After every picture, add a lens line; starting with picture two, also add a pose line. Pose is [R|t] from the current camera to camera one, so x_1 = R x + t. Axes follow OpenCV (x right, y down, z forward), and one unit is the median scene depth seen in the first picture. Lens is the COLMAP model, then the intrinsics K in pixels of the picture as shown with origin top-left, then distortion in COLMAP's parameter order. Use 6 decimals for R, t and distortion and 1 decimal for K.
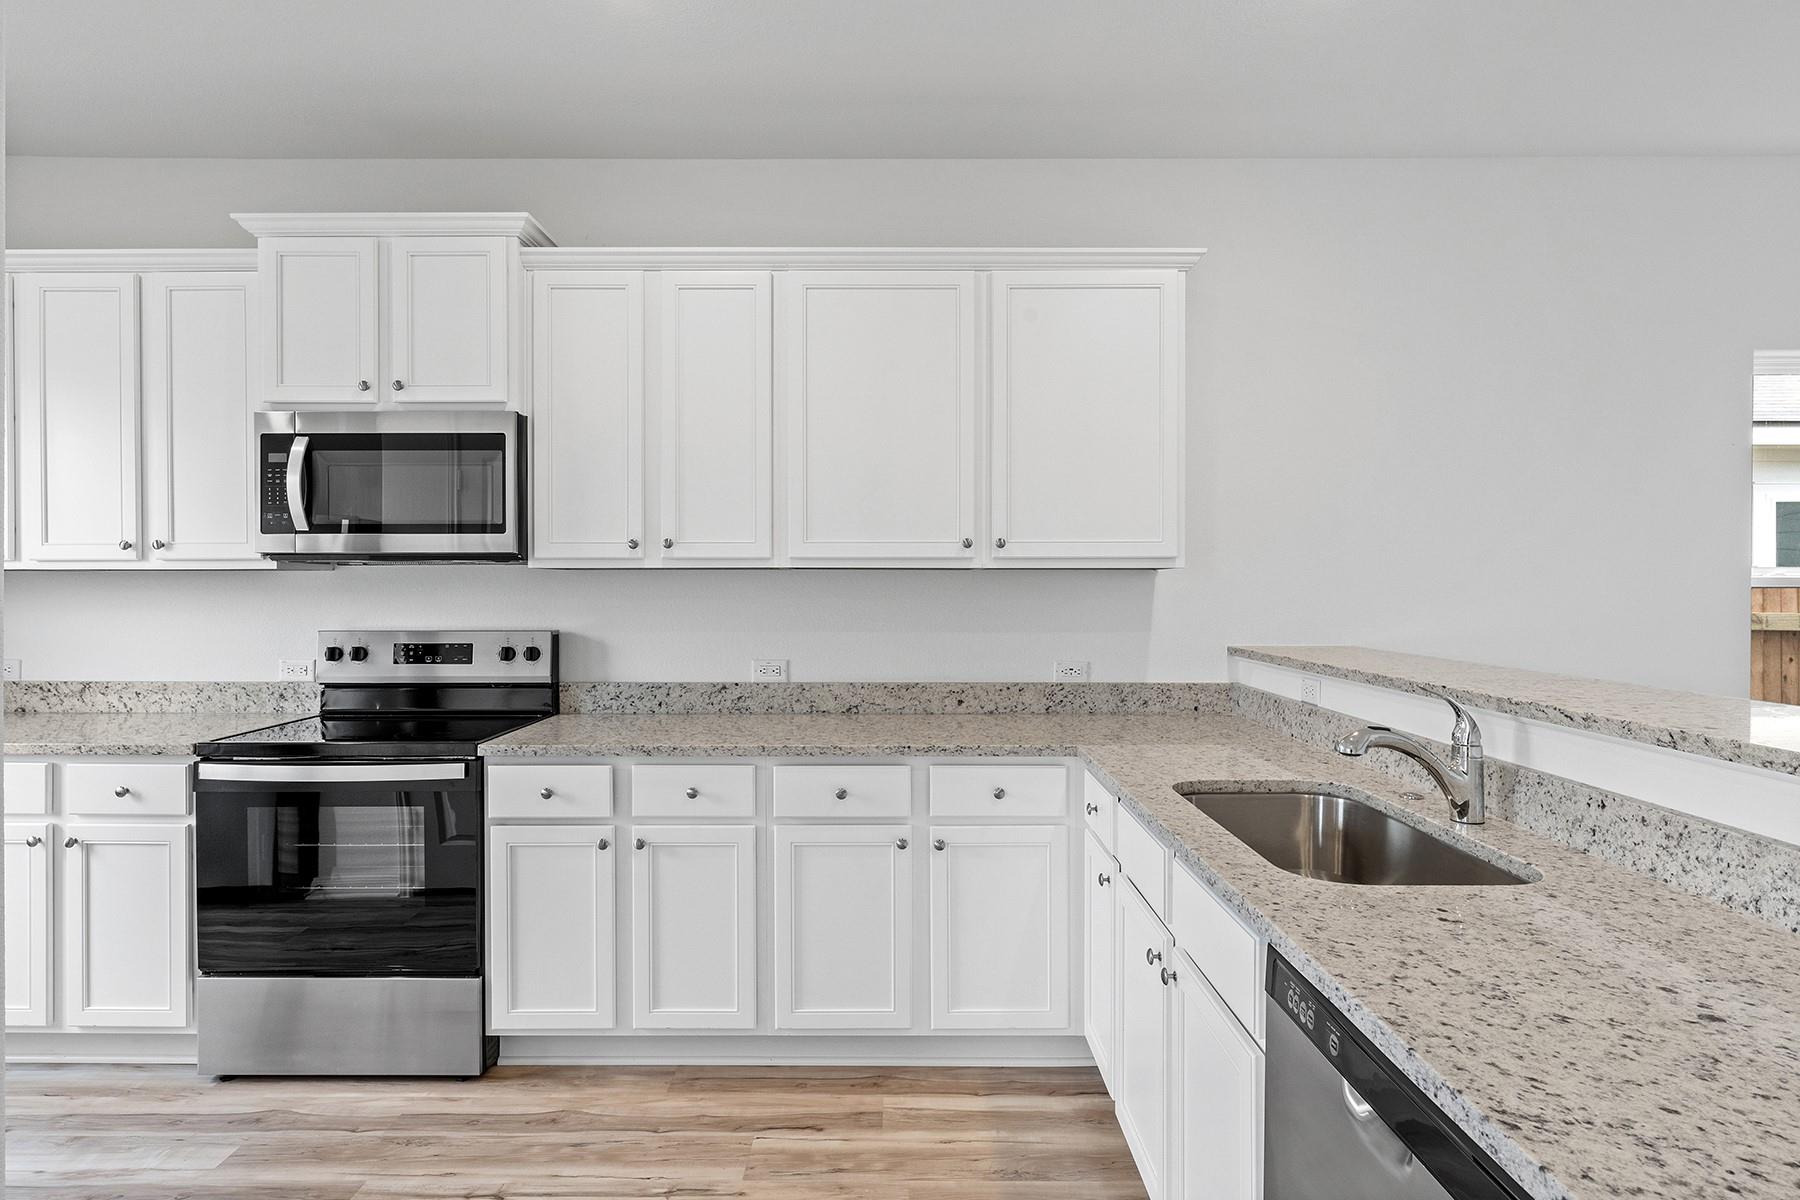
lens RADIAL K [[989.5, 0, 898.7], [0, 989.5, 596.0], [0, 0, 1]] dist [0.000441, -0.000309]
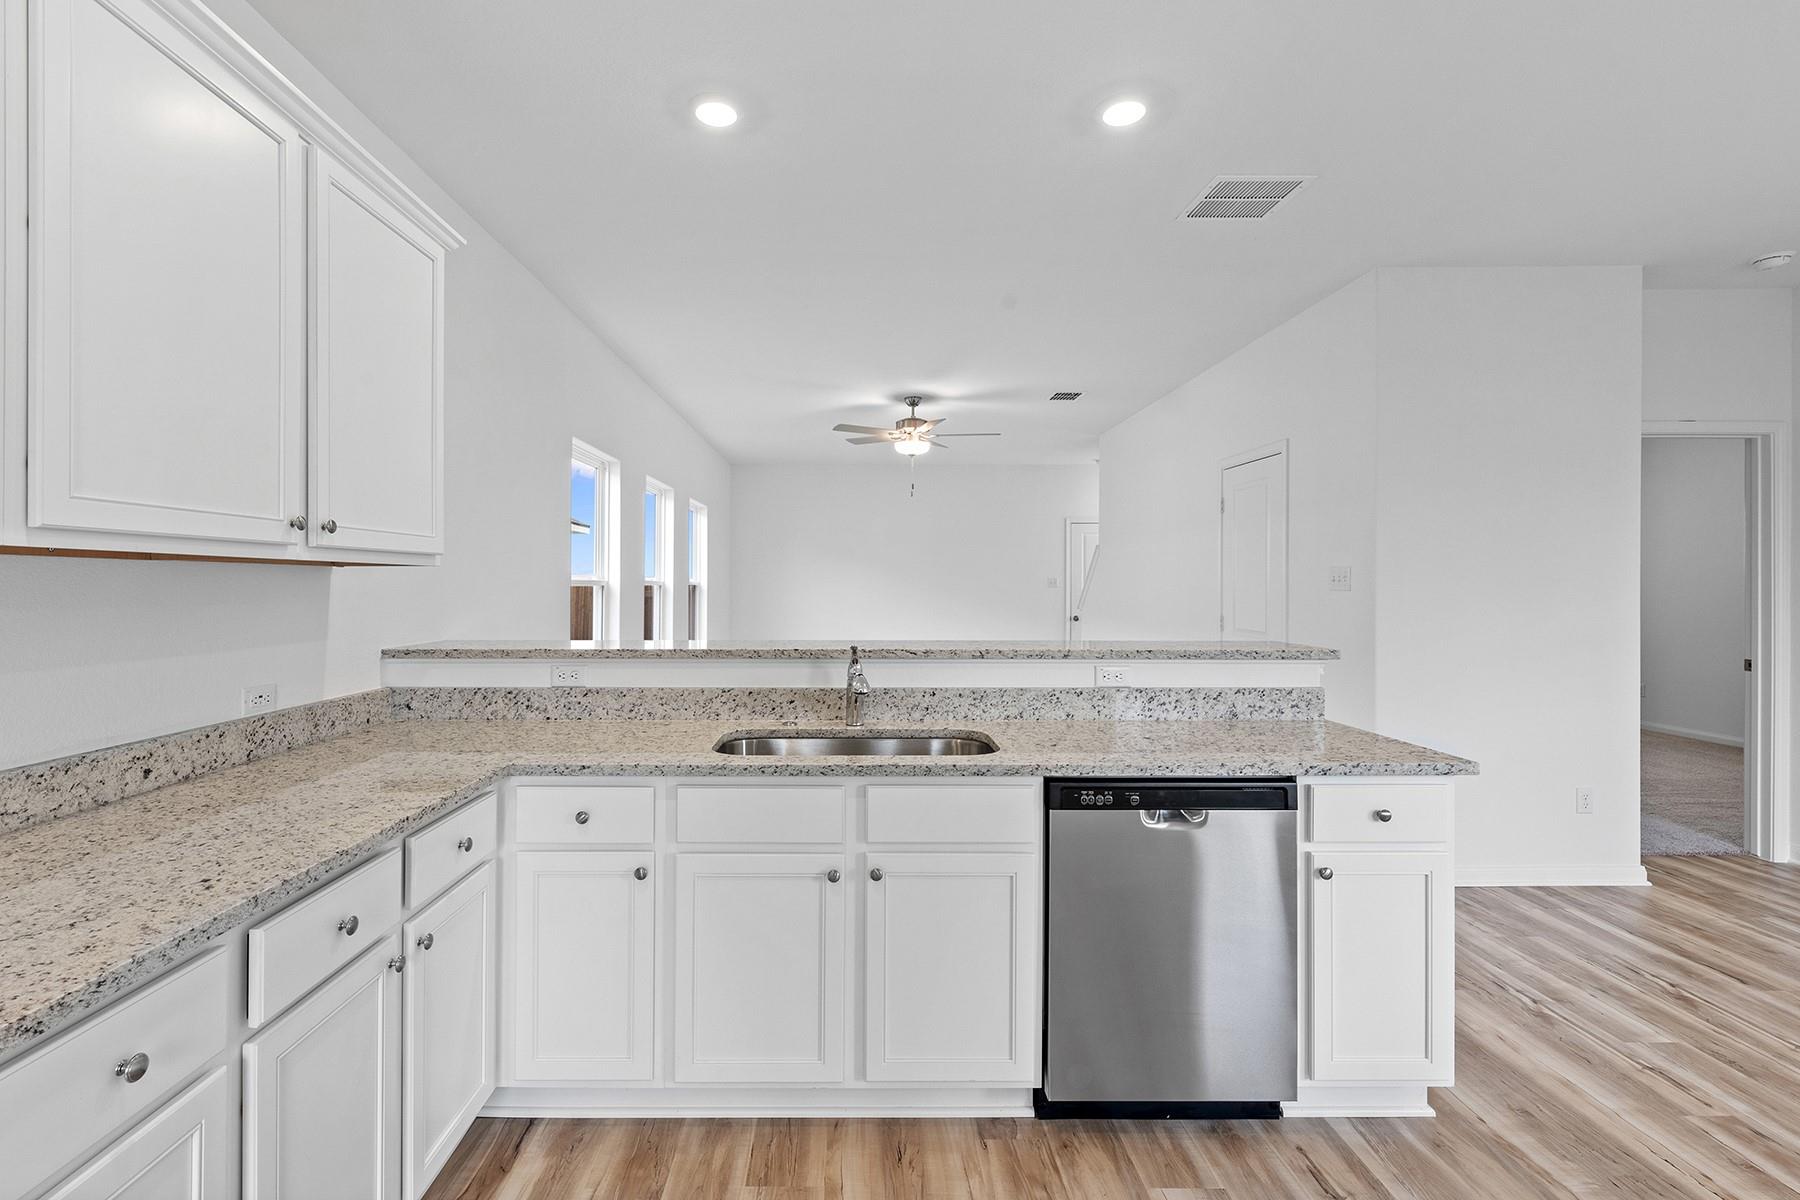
lens RADIAL K [[811.6, 0, 893.7], [0, 811.6, 586.1], [0, 0, 1]] dist [0.000974, 0.000010]
pose [[-0.025555, -0.001467, 0.999672, -0.458304], [0.008600, 0.999962, 0.001687, -0.006343], [-0.999636, 0.008640, -0.025541, 0.544332]]
